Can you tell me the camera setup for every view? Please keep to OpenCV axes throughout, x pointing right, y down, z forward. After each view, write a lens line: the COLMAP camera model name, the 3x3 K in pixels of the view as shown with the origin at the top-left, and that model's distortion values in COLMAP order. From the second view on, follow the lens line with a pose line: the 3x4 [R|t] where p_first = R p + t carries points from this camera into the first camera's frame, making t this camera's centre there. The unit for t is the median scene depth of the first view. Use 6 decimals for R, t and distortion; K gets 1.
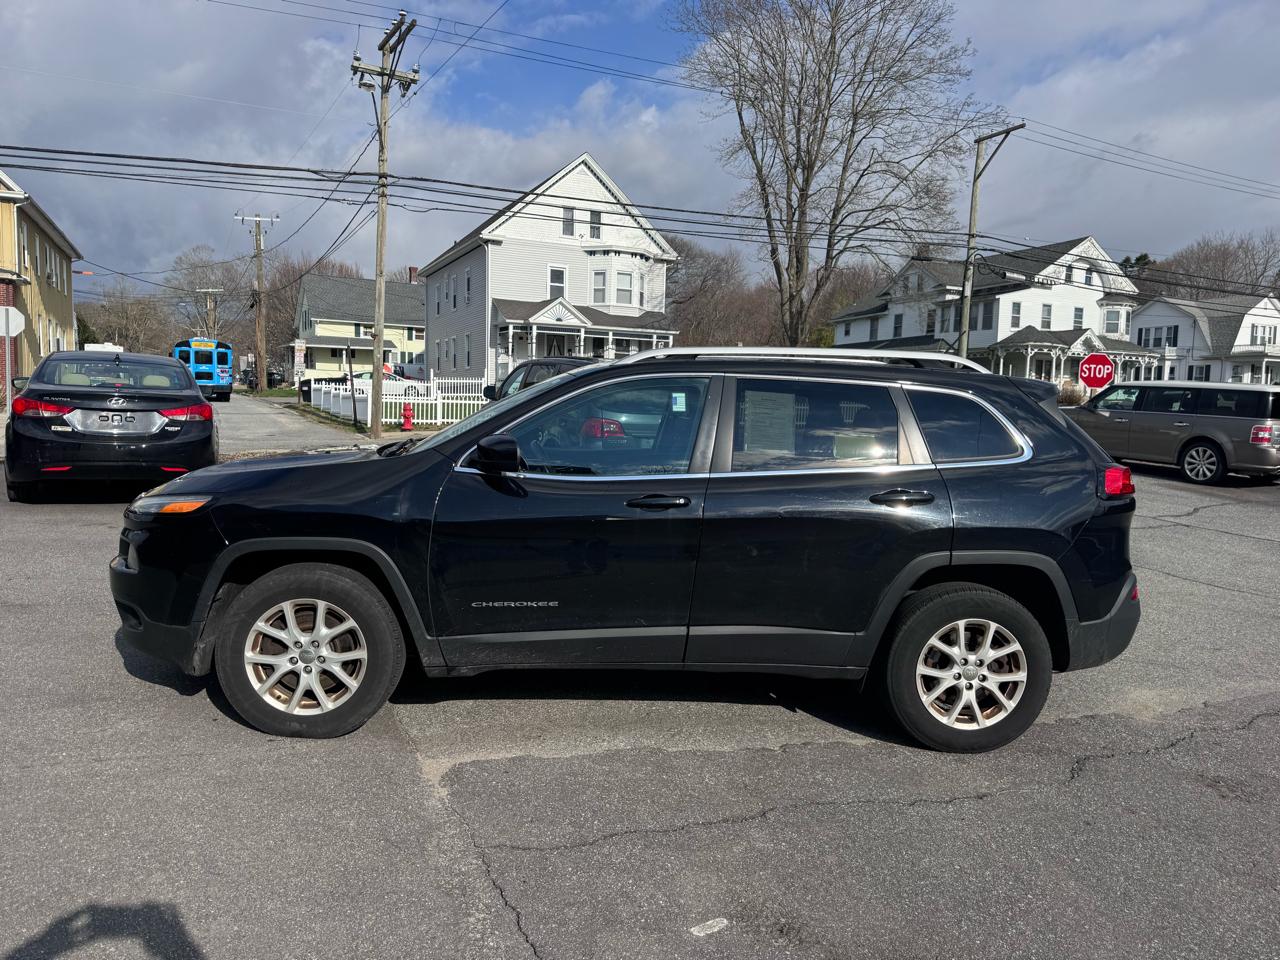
lens RADIAL K [[899.0, 0, 640.6], [0, 899.0, 517.7], [0, 0, 1]] dist [0.039041, -0.045142]
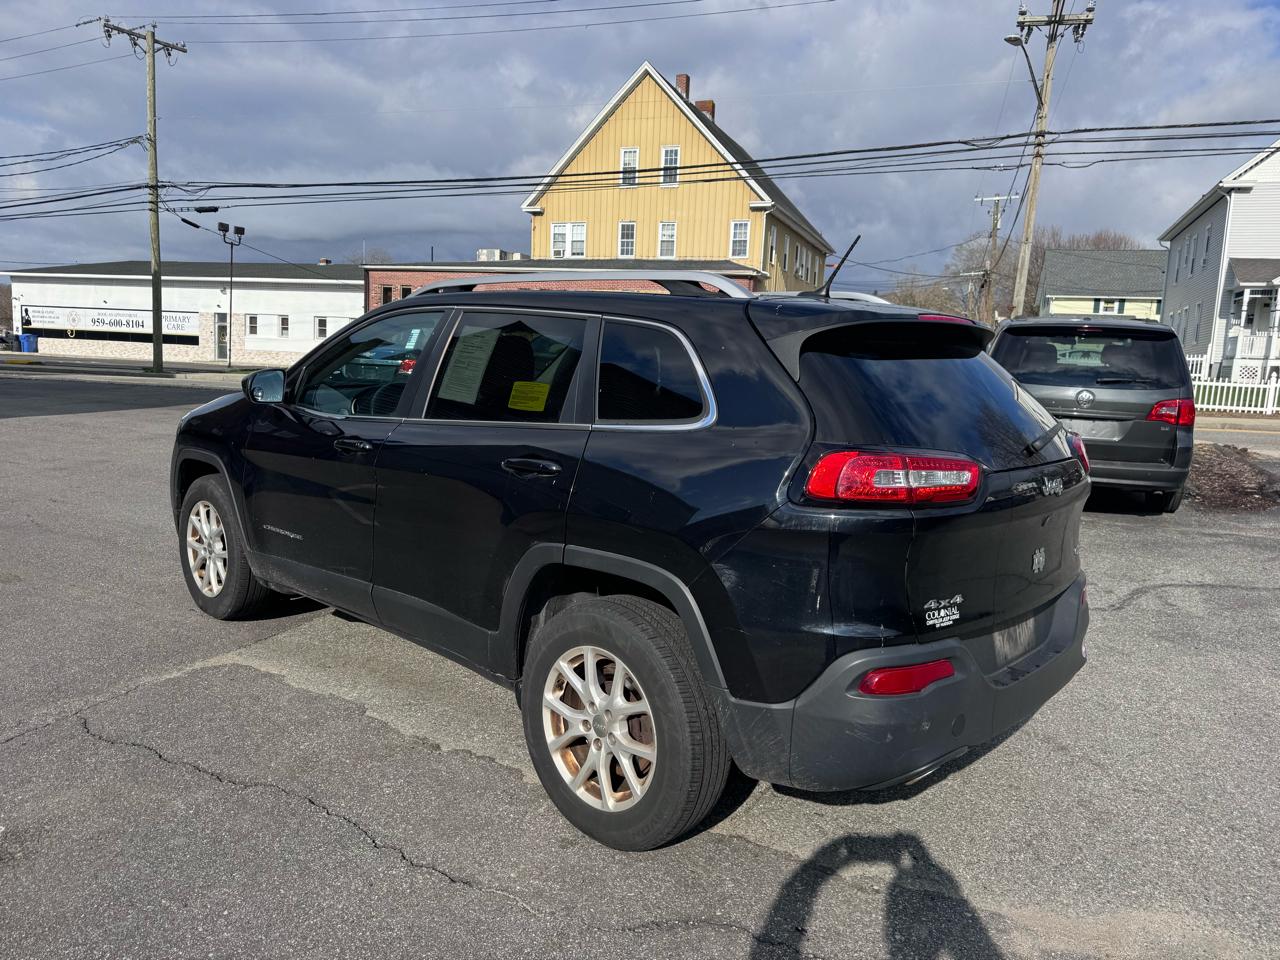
lens RADIAL K [[899.0, 0, 633.9], [0, 899.0, 493.4], [0, 0, 1]] dist [0.039041, -0.045142]
pose [[0.689639, 0.109194, -0.715873, 0.091715], [-0.113935, 0.992615, 0.041646, -0.003900], [0.715134, 0.052843, 0.696987, 0.056313]]
